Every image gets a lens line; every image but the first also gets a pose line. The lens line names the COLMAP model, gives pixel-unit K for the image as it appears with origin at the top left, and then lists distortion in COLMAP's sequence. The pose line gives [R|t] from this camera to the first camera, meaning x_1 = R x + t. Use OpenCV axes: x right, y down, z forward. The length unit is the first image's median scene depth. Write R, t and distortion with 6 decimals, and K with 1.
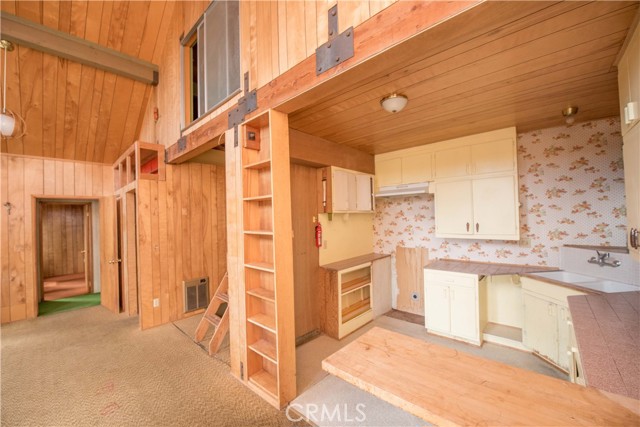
lens RADIAL K [[254.2, 0, 320.6], [0, 254.2, 215.9], [0, 0, 1]] dist [-0.019499, -0.002086]
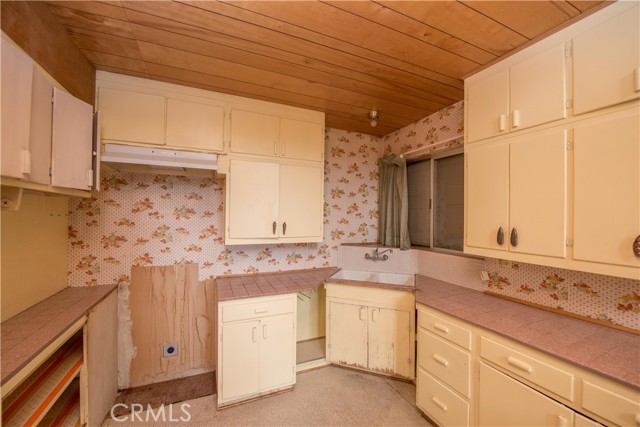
lens RADIAL K [[254.2, 0, 320.6], [0, 254.2, 216.0], [0, 0, 1]] dist [-0.019499, -0.002086]
pose [[0.398197, 0.030848, 0.916781, -0.028699], [-0.028060, 0.999376, -0.021440, 0.021420], [-0.916871, -0.017188, 0.398814, 0.563114]]
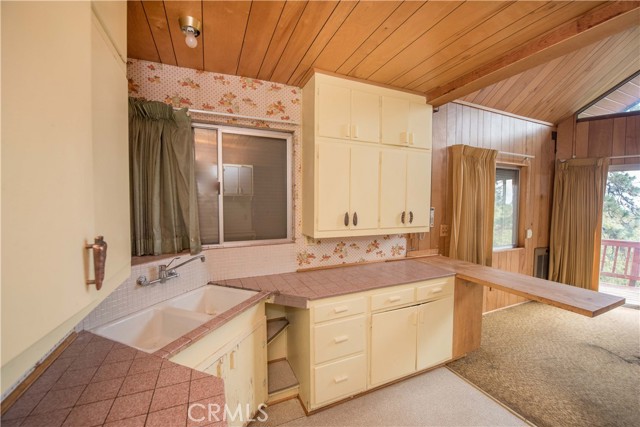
lens RADIAL K [[254.2, 0, 321.7], [0, 254.2, 215.8], [0, 0, 1]] dist [-0.019499, -0.002086]
pose [[-0.912560, 0.006189, 0.408895, 0.353672], [0.021381, 0.999240, 0.032594, 0.009971], [-0.408383, 0.038487, -0.911999, 1.039419]]
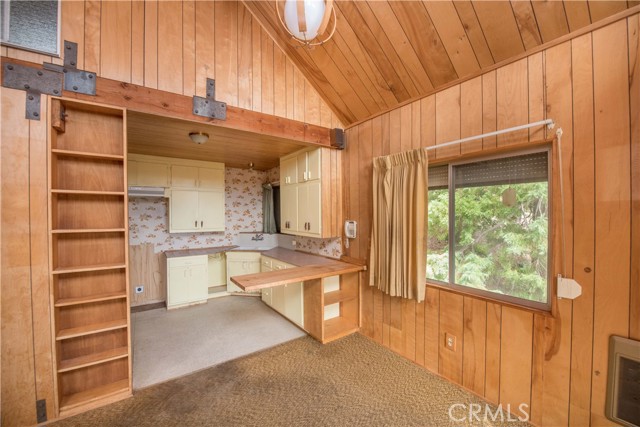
lens RADIAL K [[254.2, 0, 321.3], [0, 254.2, 215.6], [0, 0, 1]] dist [-0.019499, -0.002086]
pose [[0.210715, 0.017558, 0.977390, -0.638935], [-0.007777, 0.999837, -0.016284, 0.013968], [-0.977517, -0.004170, 0.210817, 0.004318]]
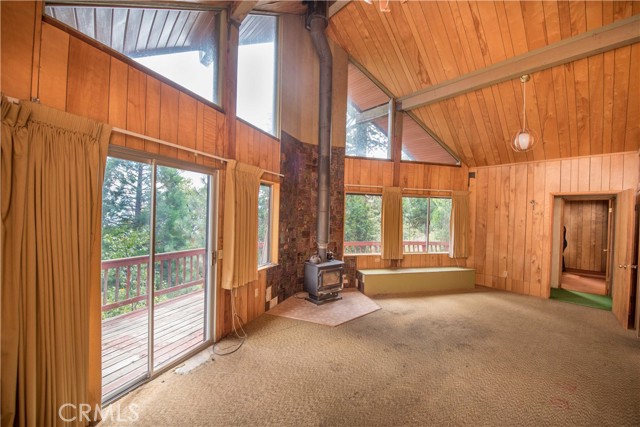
lens RADIAL K [[254.2, 0, 320.5], [0, 254.2, 215.1], [0, 0, 1]] dist [-0.019499, -0.002086]
pose [[-0.113076, 0.031245, -0.993095, 0.152462], [-0.013290, 0.999368, 0.032956, -0.008569], [0.993497, 0.016925, -0.112590, 0.073829]]
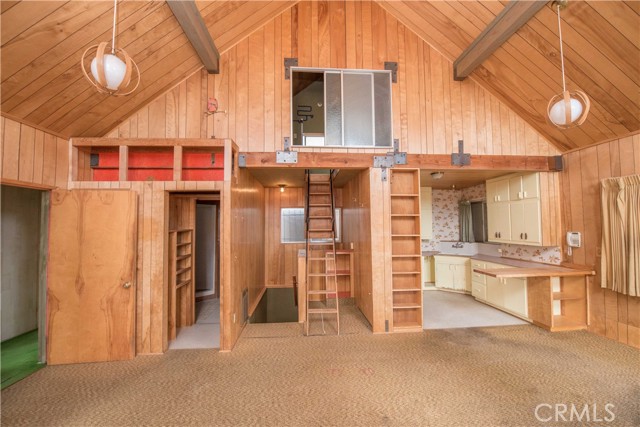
lens RADIAL K [[254.2, 0, 320.1], [0, 254.2, 215.3], [0, 0, 1]] dist [-0.019499, -0.002086]
pose [[0.690704, 0.051150, 0.721326, -1.278174], [-0.017072, 0.998371, -0.054449, 0.022901], [-0.722936, 0.025294, 0.690452, 0.156426]]
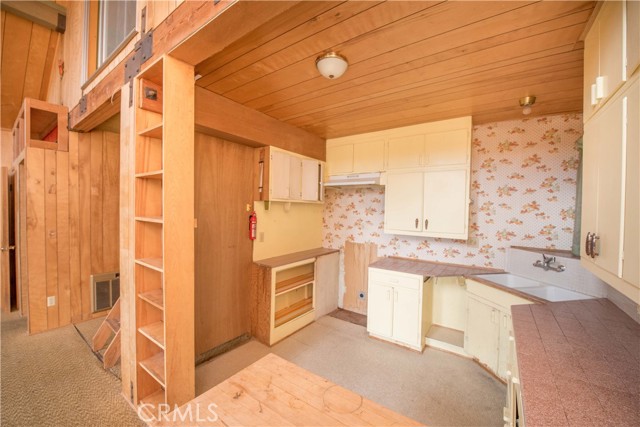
lens RADIAL K [[254.2, 0, 321.6], [0, 254.2, 216.3], [0, 0, 1]] dist [-0.019499, -0.002086]
pose [[0.991076, 0.042132, 0.126463, 0.116382], [-0.046521, 0.998406, 0.031954, 0.005060], [-0.124915, -0.037552, 0.991456, 0.123489]]
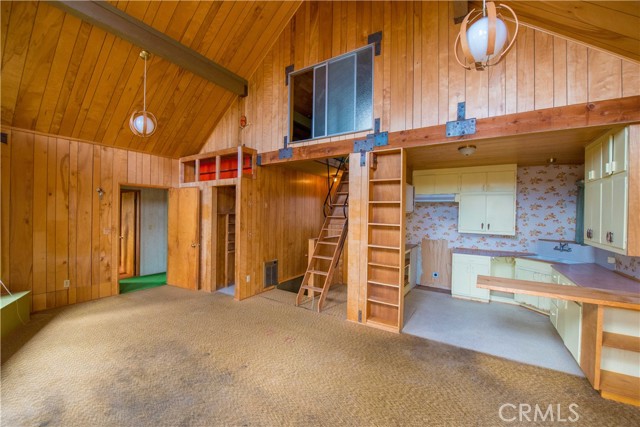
lens RADIAL K [[254.2, 0, 320.6], [0, 254.2, 215.5], [0, 0, 1]] dist [-0.019499, -0.002086]
pose [[0.984976, 0.043433, 0.167141, -0.602401], [-0.046089, 0.998865, 0.012042, 0.006848], [-0.166429, -0.019564, 0.985859, -0.315832]]
